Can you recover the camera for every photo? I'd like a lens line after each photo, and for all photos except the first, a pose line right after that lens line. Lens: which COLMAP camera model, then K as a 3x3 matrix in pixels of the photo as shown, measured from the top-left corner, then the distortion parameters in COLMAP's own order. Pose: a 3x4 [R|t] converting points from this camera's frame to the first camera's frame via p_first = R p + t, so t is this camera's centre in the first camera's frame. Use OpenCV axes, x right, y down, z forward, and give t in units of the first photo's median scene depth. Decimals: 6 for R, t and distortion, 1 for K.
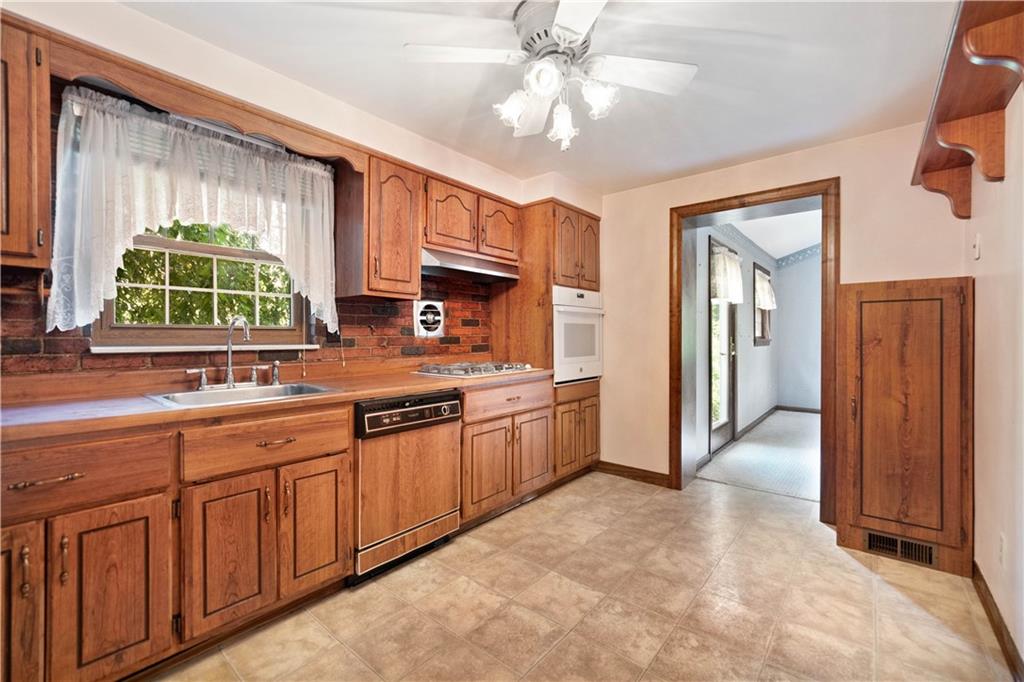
lens RADIAL K [[449.9, 0, 510.2], [0, 449.9, 336.8], [0, 0, 1]] dist [-0.000874, 0.000047]
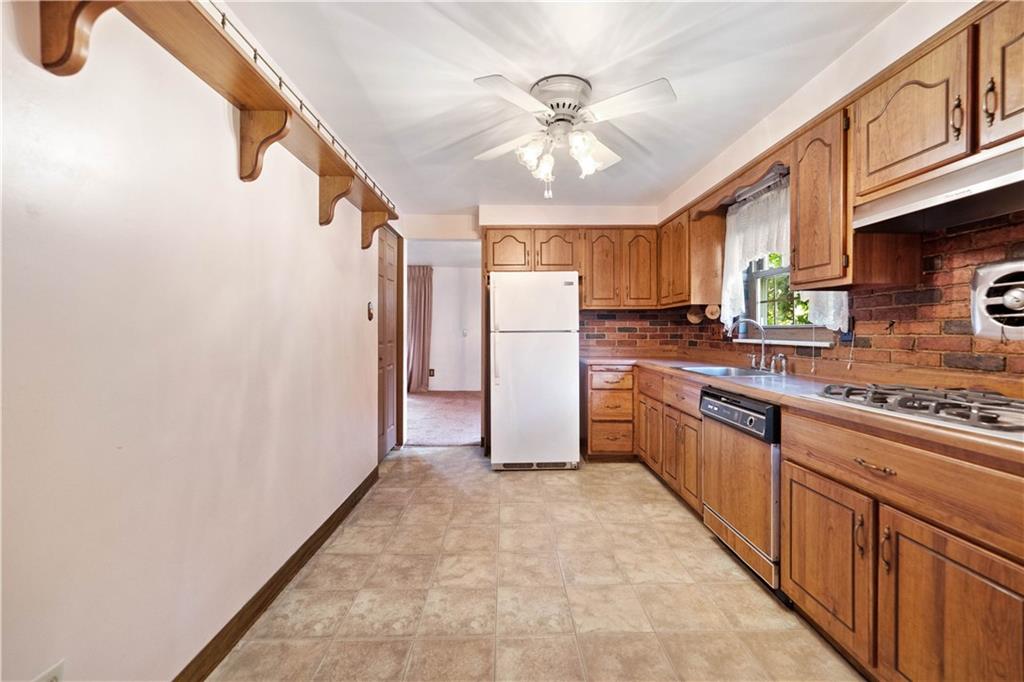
lens RADIAL K [[449.9, 0, 510.9], [0, 449.9, 334.1], [0, 0, 1]] dist [-0.000874, 0.000047]
pose [[-0.771697, -0.000658, -0.635990, 0.735562], [-0.008638, 0.999918, 0.009447, -0.004554], [0.635932, 0.012784, -0.771639, 1.350612]]
